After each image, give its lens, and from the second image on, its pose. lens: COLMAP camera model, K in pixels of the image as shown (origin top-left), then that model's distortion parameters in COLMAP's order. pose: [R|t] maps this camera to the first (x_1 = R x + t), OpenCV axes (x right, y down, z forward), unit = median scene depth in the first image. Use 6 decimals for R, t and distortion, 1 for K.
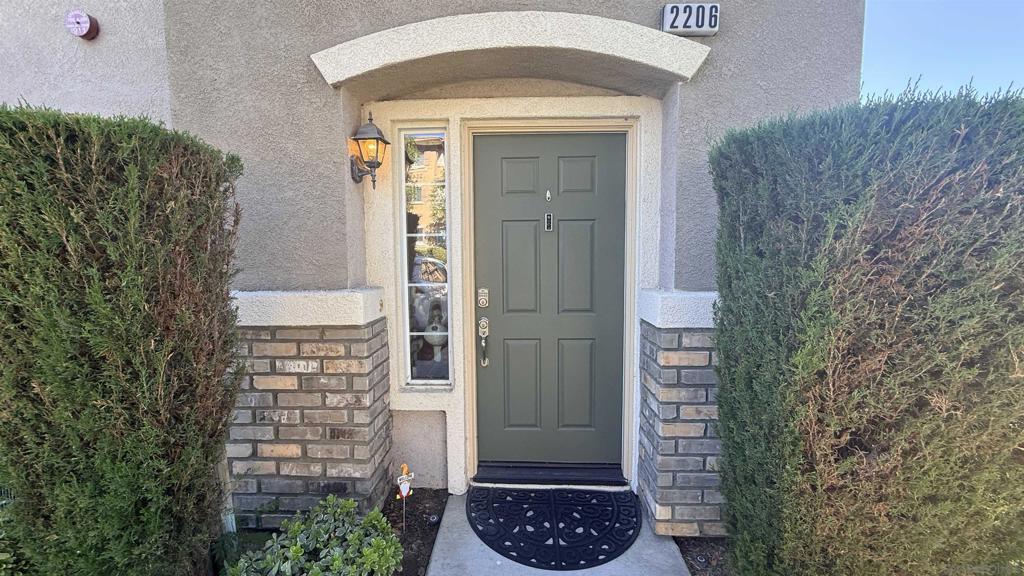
lens RADIAL K [[407.1, 0, 509.7], [0, 407.1, 287.0], [0, 0, 1]] dist [-0.000769, 0.000368]
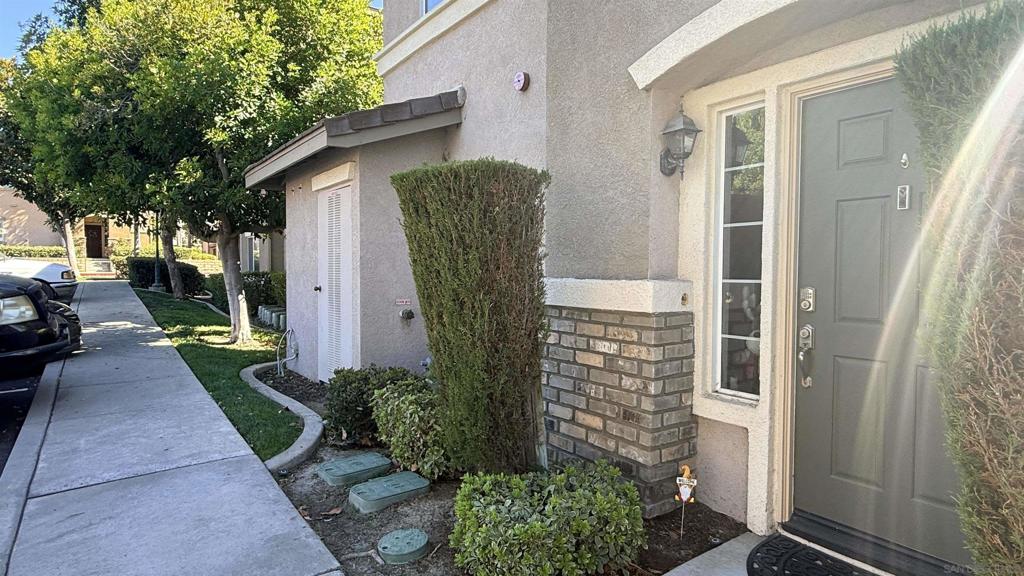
lens RADIAL K [[578.2, 0, 508.5], [0, 578.2, 290.0], [0, 0, 1]] dist [0.000541, 0.000233]
pose [[0.607059, 0.038809, -0.793709, 0.564492], [-0.075101, 0.997138, -0.008684, 0.072981], [0.791100, 0.064880, 0.608236, -0.176791]]
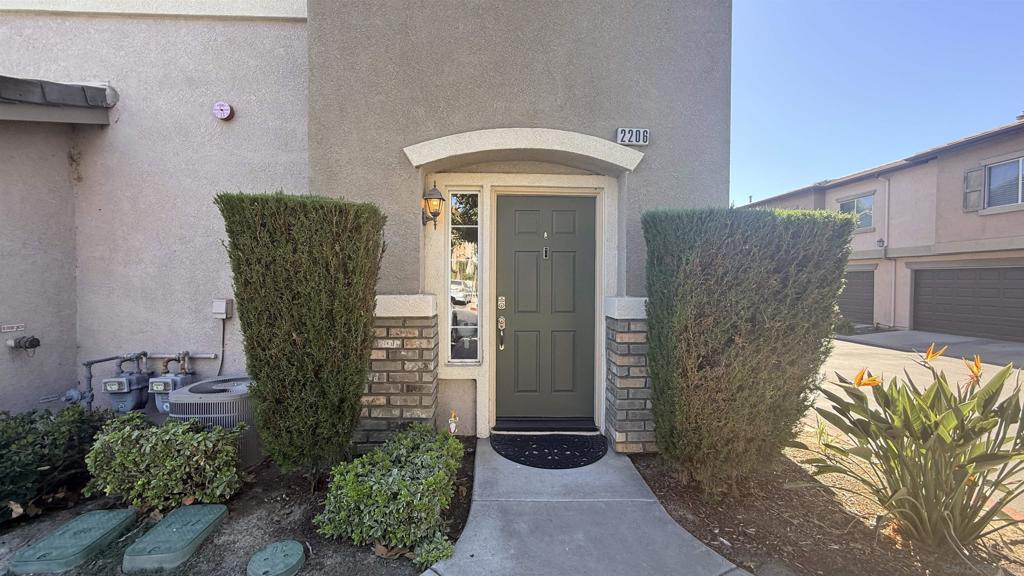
lens RADIAL K [[407.1, 0, 509.7], [0, 407.1, 287.0], [0, 0, 1]] dist [-0.000769, 0.000368]
pose [[0.997469, 0.011183, 0.070218, -0.166852], [-0.006636, 0.997885, -0.064661, 0.077082], [-0.070792, 0.064031, 0.995434, -0.570121]]
